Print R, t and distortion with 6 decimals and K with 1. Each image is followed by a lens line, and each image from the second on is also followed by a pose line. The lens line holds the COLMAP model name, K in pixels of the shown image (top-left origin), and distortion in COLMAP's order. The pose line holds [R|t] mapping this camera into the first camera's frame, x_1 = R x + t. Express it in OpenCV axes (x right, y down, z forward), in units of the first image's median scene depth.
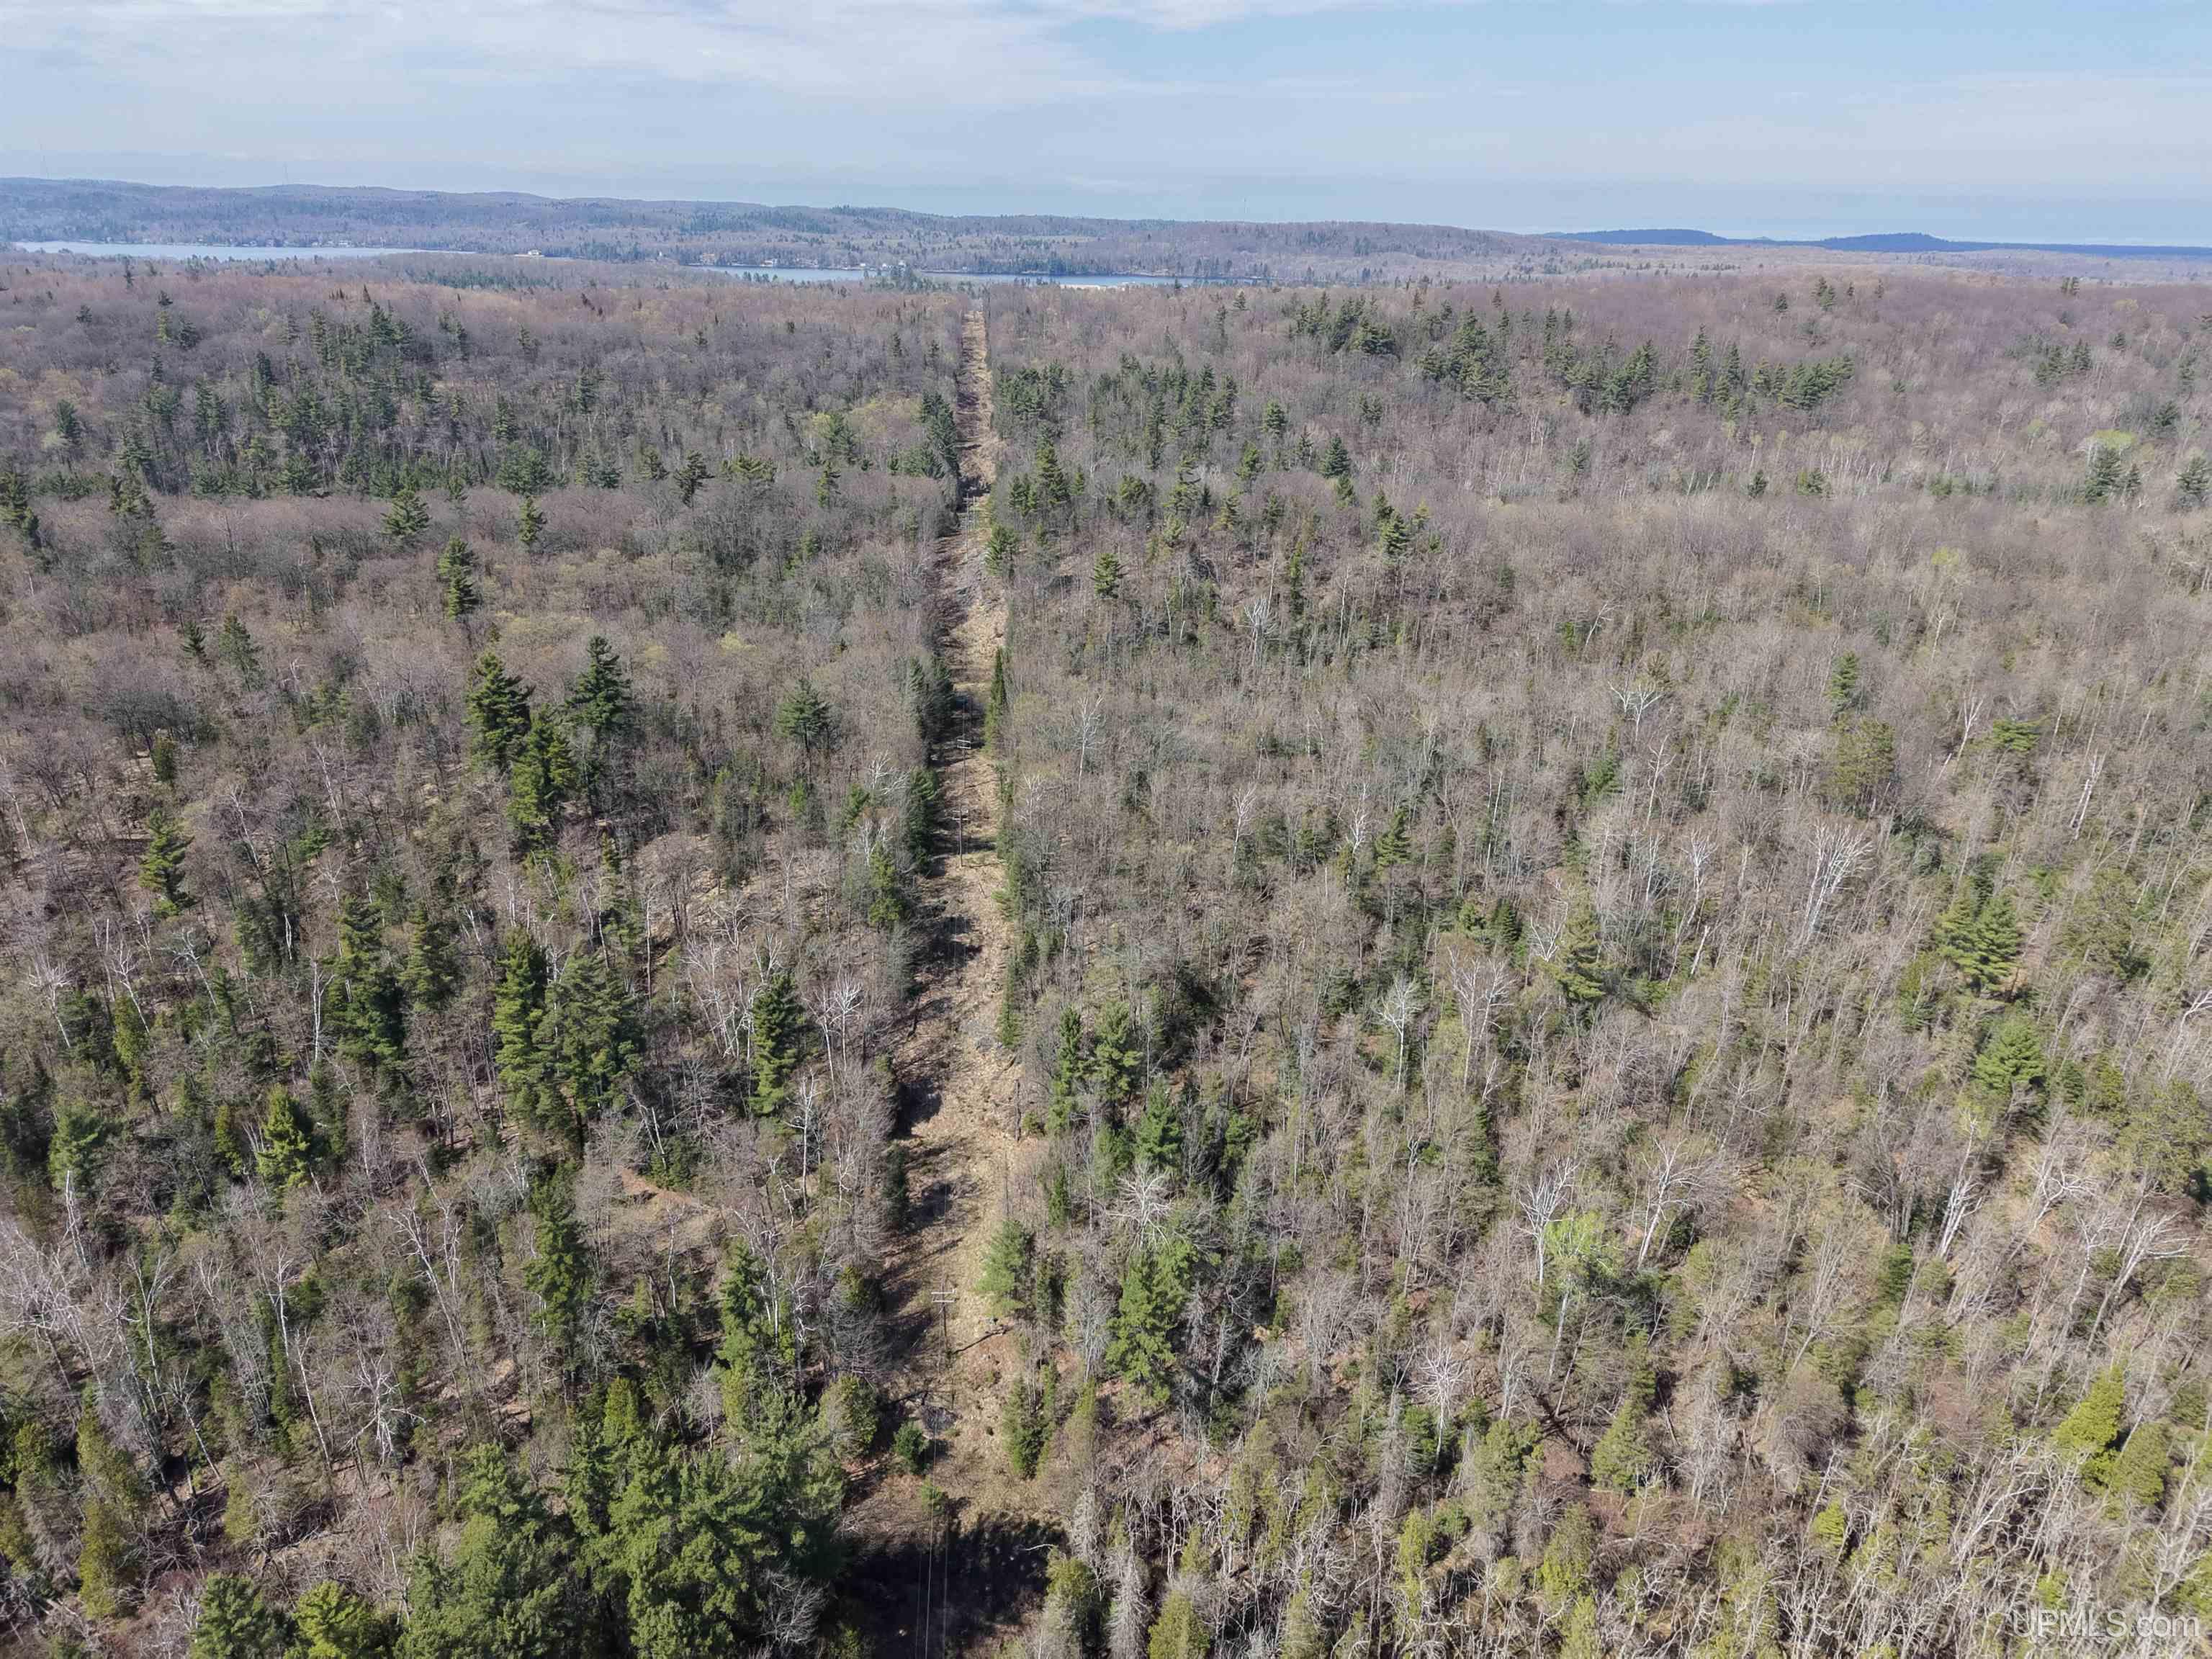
lens RADIAL K [[1485.9, 0, 1119.0], [0, 1485.9, 832.5], [0, 0, 1]] dist [0.020094, -0.004016]
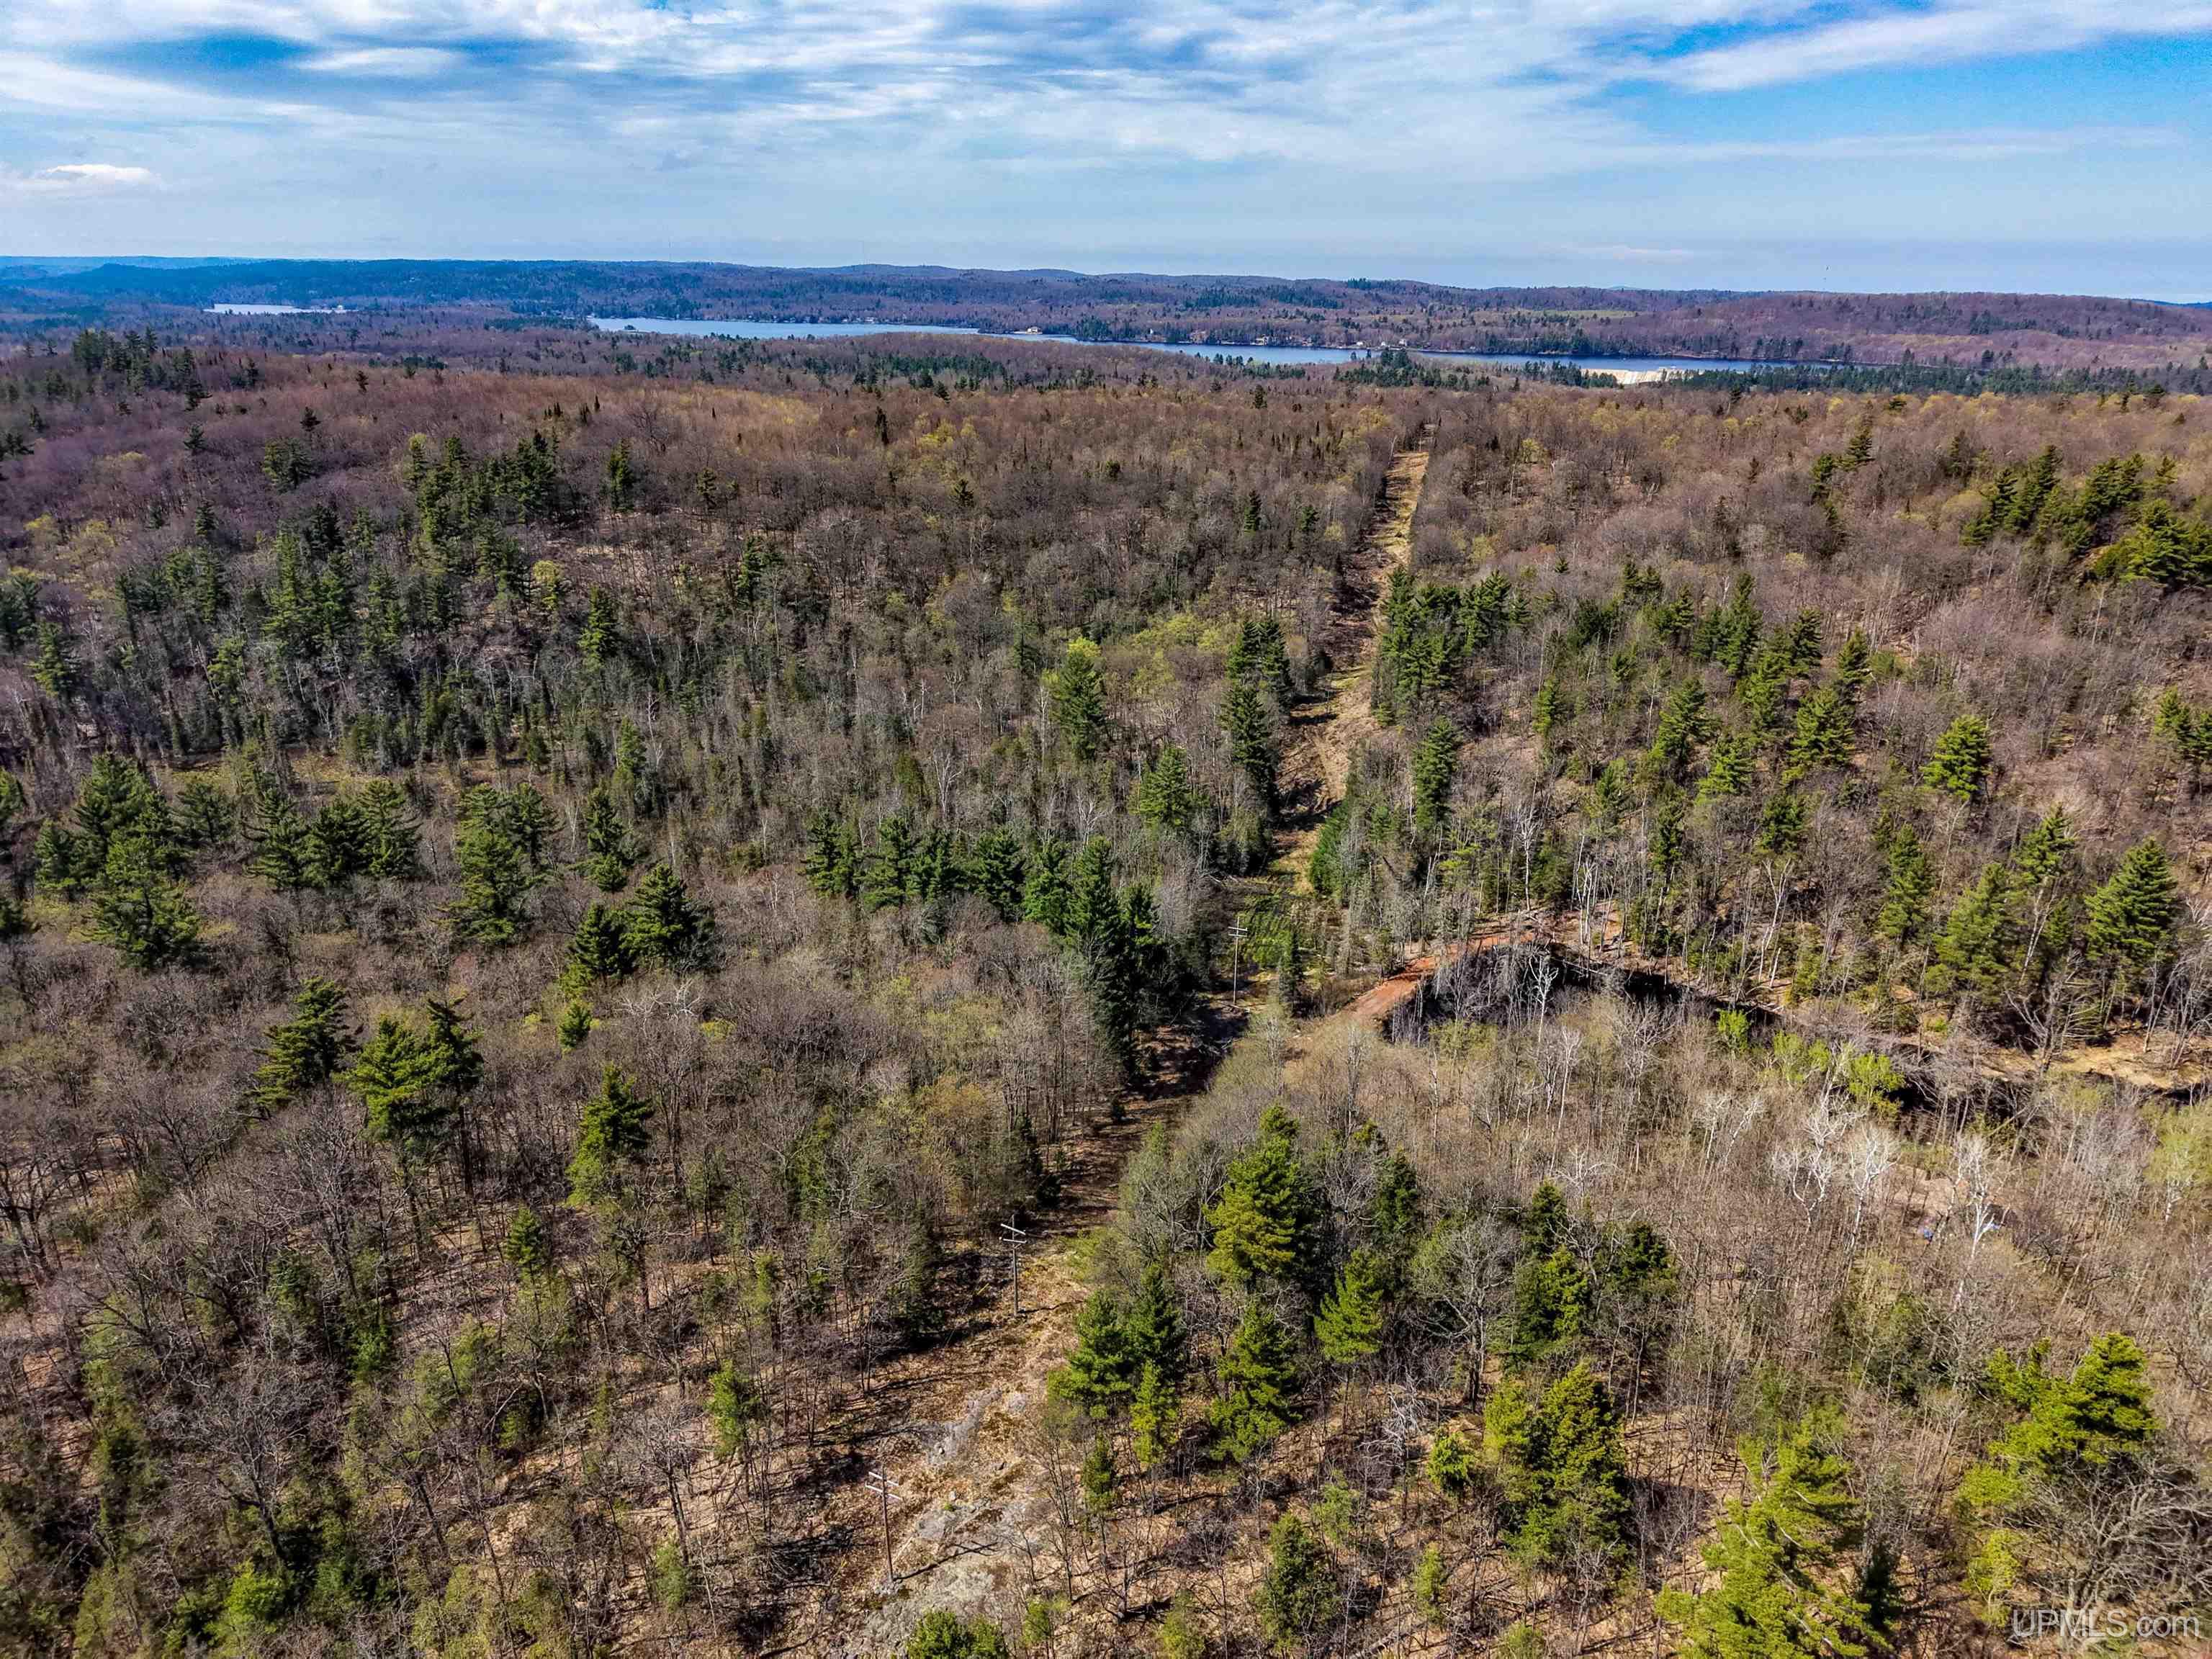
lens RADIAL K [[1485.9, 0, 1091.3], [0, 1485.9, 821.4], [0, 0, 1]] dist [0.020094, -0.004016]
pose [[0.939935, 0.112455, -0.322298, 0.005212], [-0.127734, 0.991452, -0.026583, -0.254067], [0.316554, 0.066154, 0.946265, 0.583584]]
